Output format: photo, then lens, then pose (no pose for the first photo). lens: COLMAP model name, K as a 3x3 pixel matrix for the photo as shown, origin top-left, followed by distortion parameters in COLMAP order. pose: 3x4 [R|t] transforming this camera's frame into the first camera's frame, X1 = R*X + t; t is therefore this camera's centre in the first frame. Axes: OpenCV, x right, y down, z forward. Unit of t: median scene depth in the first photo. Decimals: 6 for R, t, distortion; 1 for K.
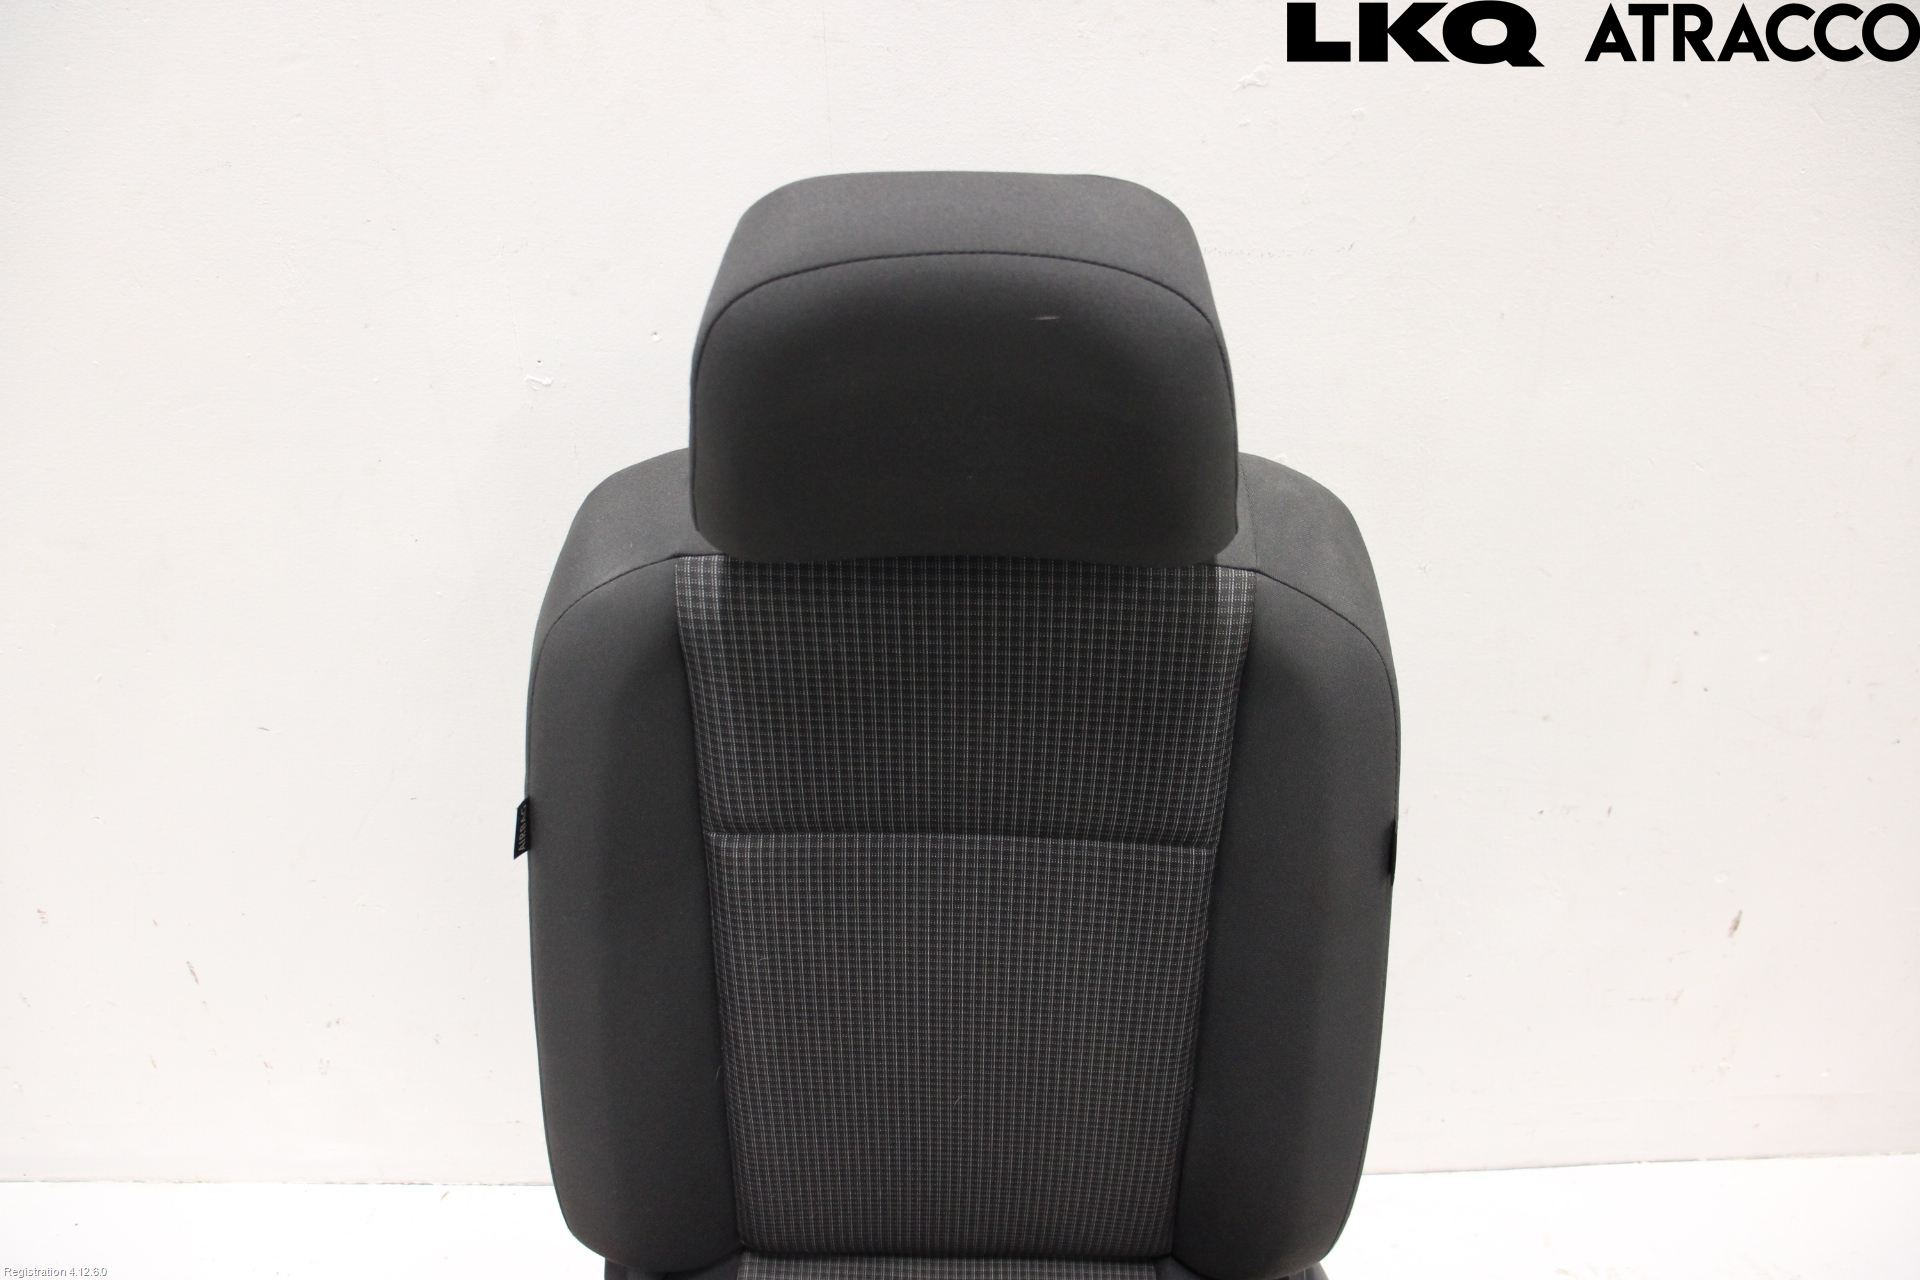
lens RADIAL K [[1602.6, 0, 960.0], [0, 1602.6, 640.0], [0, 0, 1]] dist [-0.179936, 0.164949]
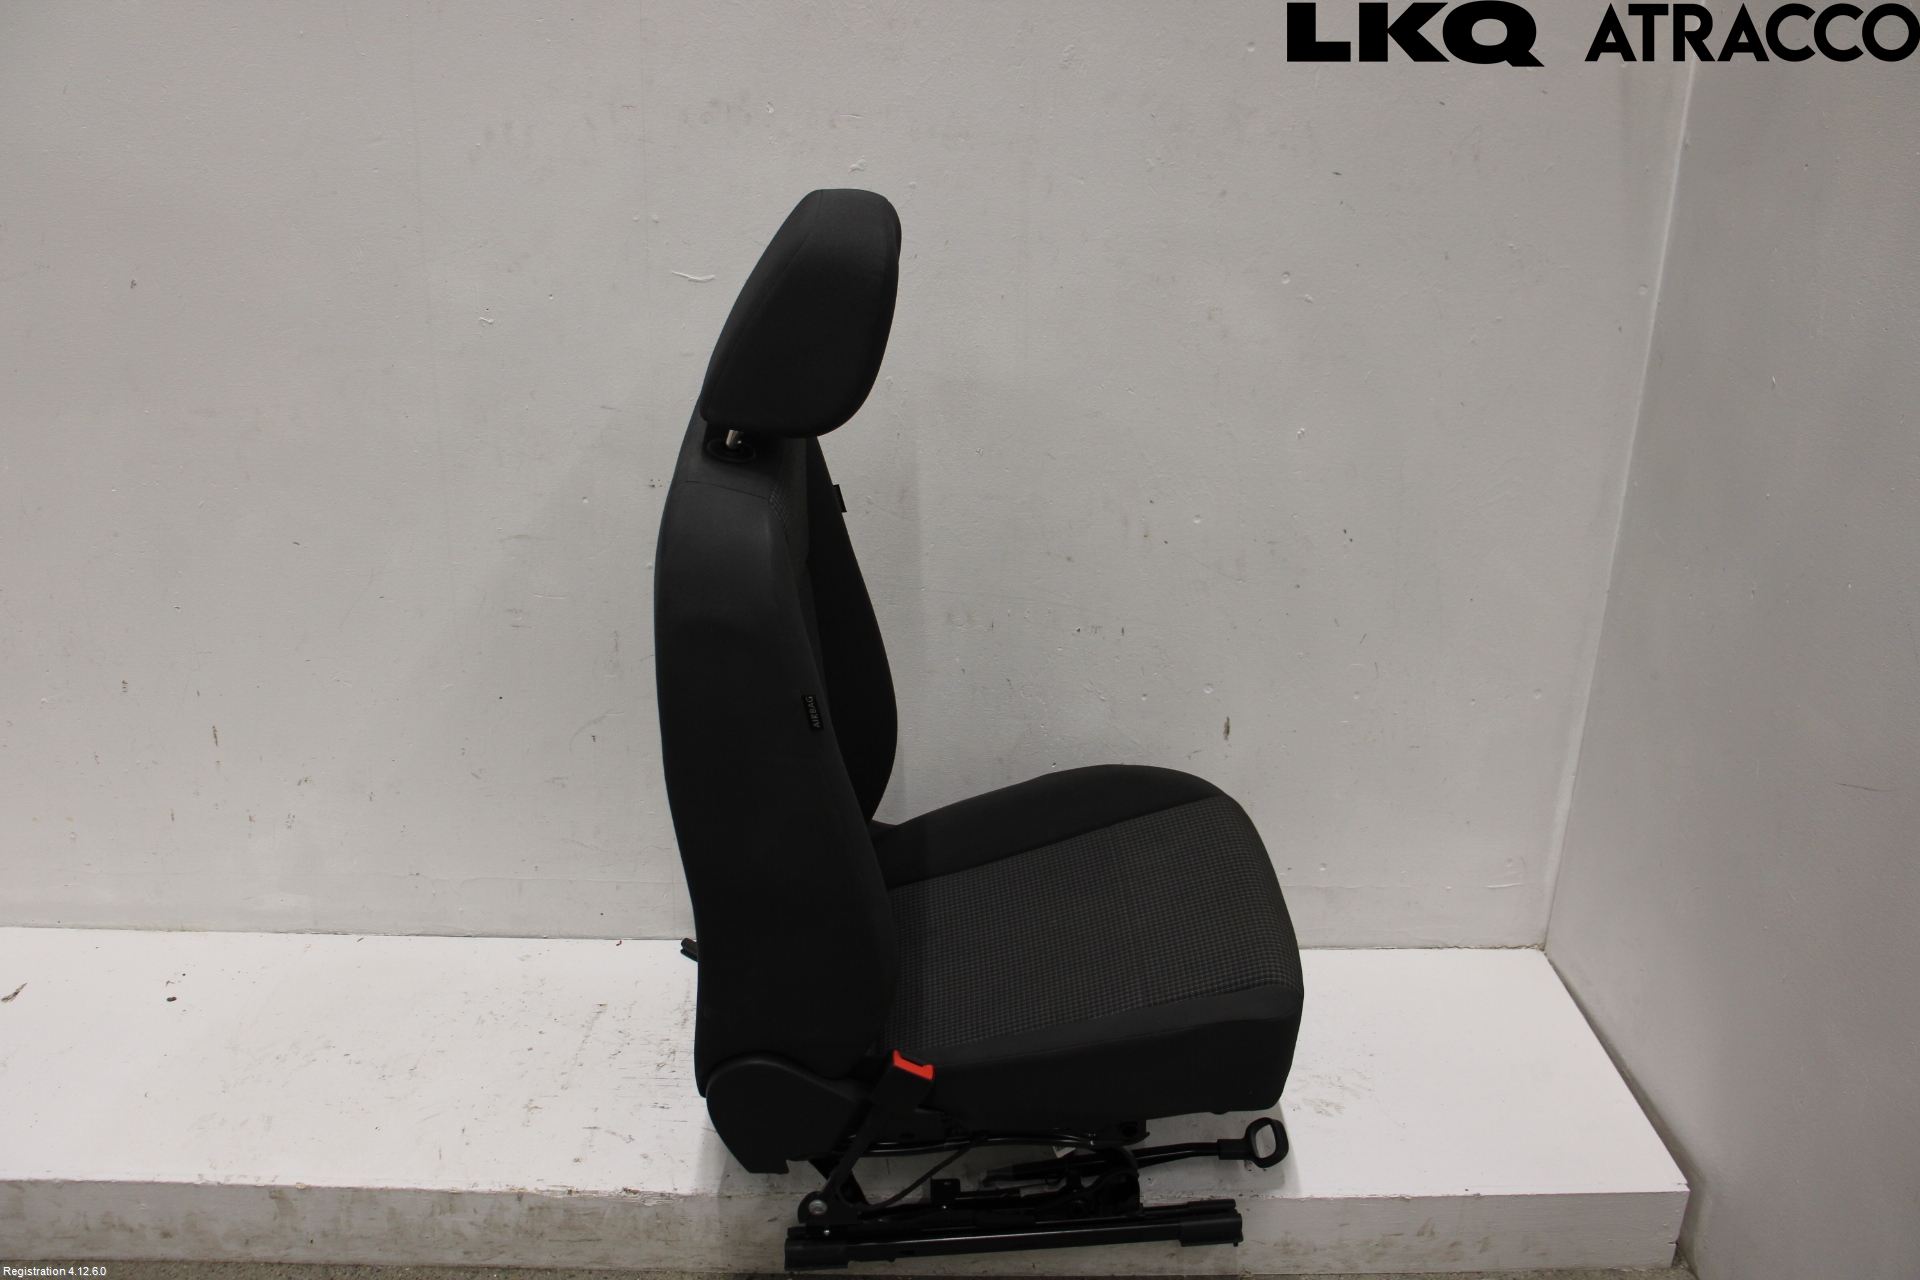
lens RADIAL K [[1753.7, 0, 962.1], [0, 1753.7, 629.5], [0, 0, 1]] dist [-0.155086, 0.170786]
pose [[0.999163, 0.028822, 0.029040, 0.187361], [-0.021135, 0.971313, -0.236863, 0.505659], [-0.035034, 0.236051, 0.971109, -0.698135]]
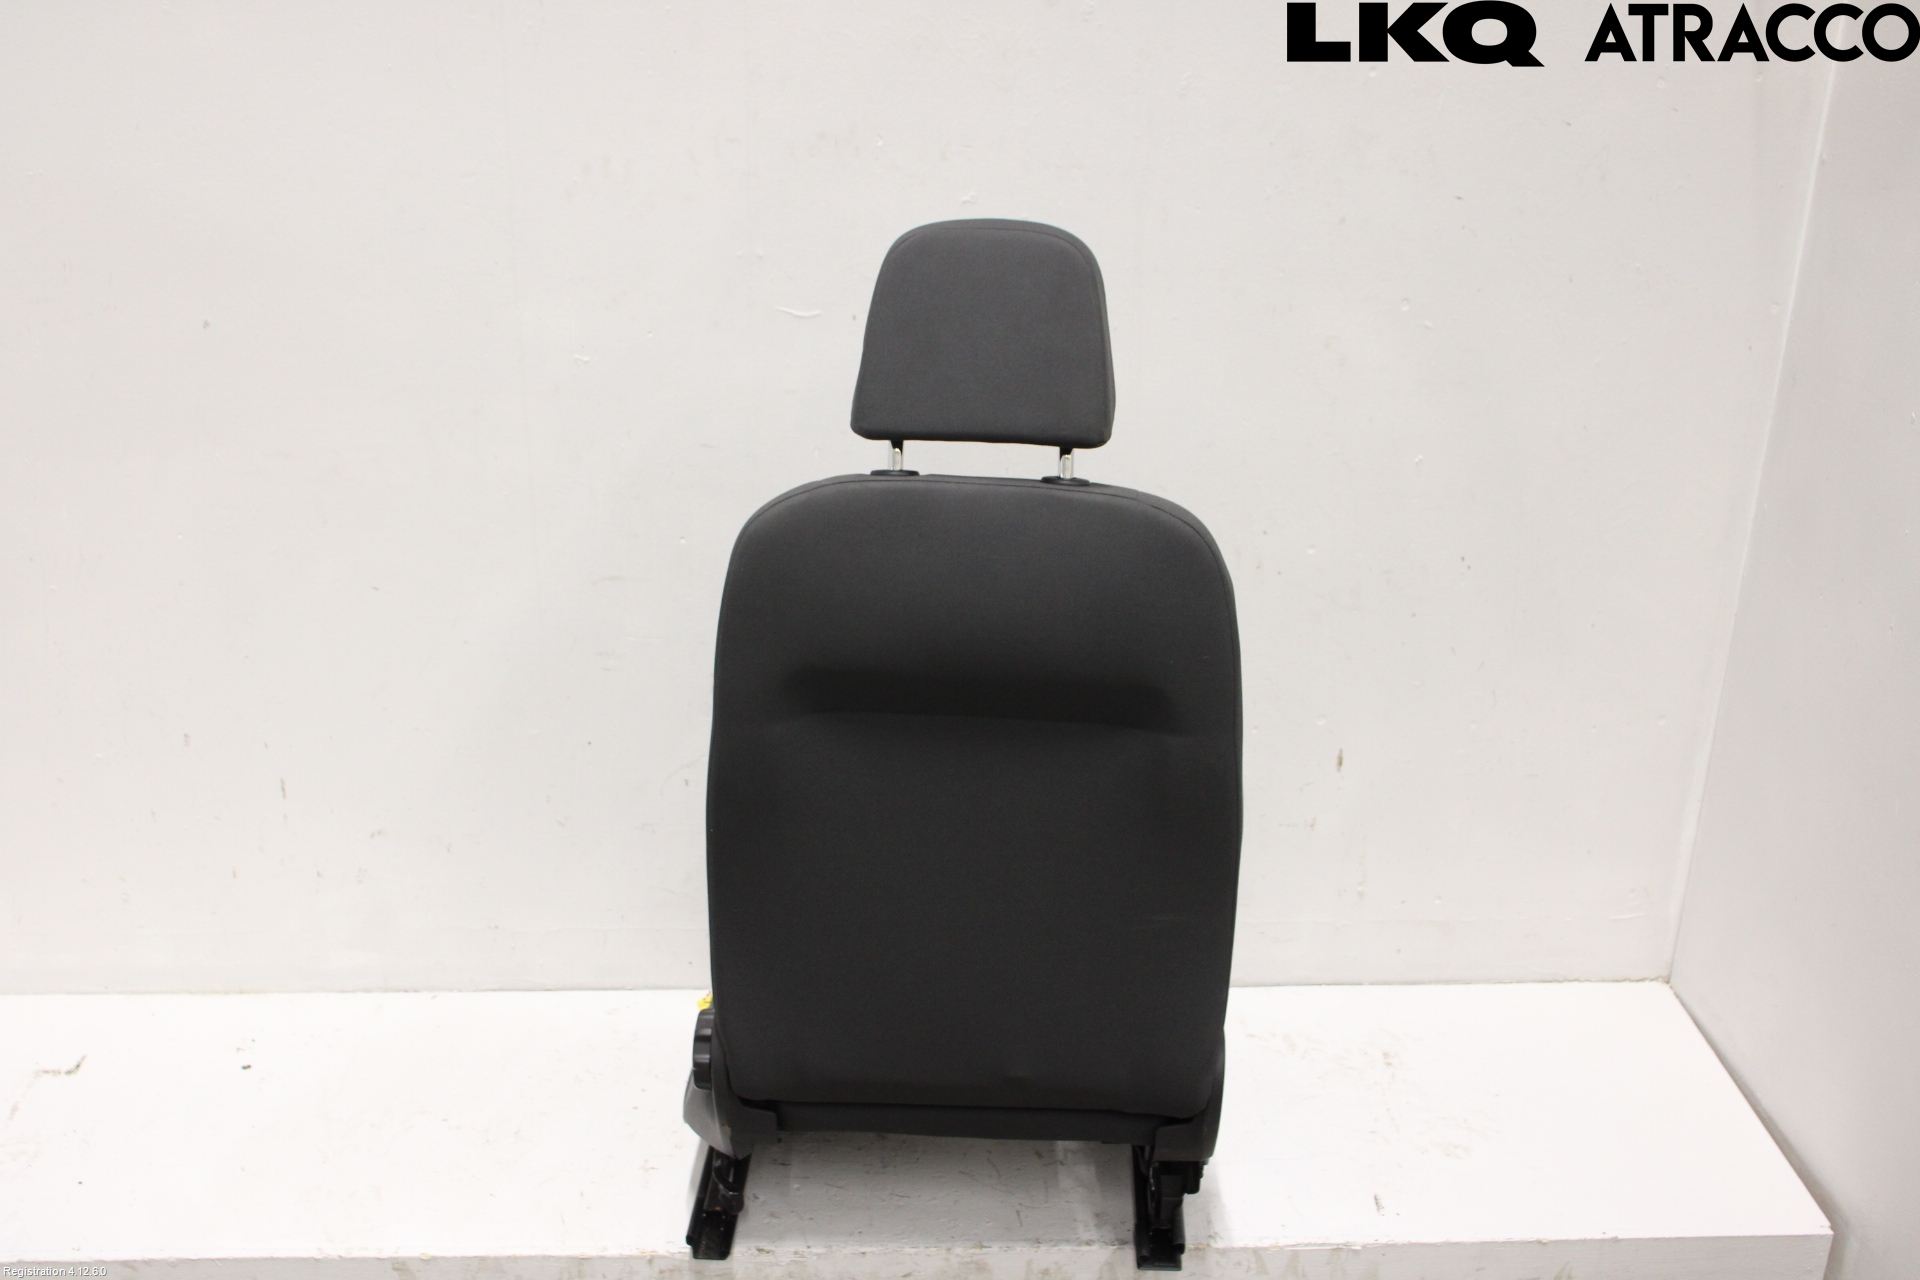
lens RADIAL K [[2094.1, 0, 960.0], [0, 2094.1, 640.0], [0, 0, 1]] dist [-0.094611, 0.218019]
pose [[0.998880, 0.011658, 0.045853, 0.044121], [-0.001817, 0.977904, -0.209045, 0.492317], [-0.047277, 0.208728, 0.976830, -0.971537]]
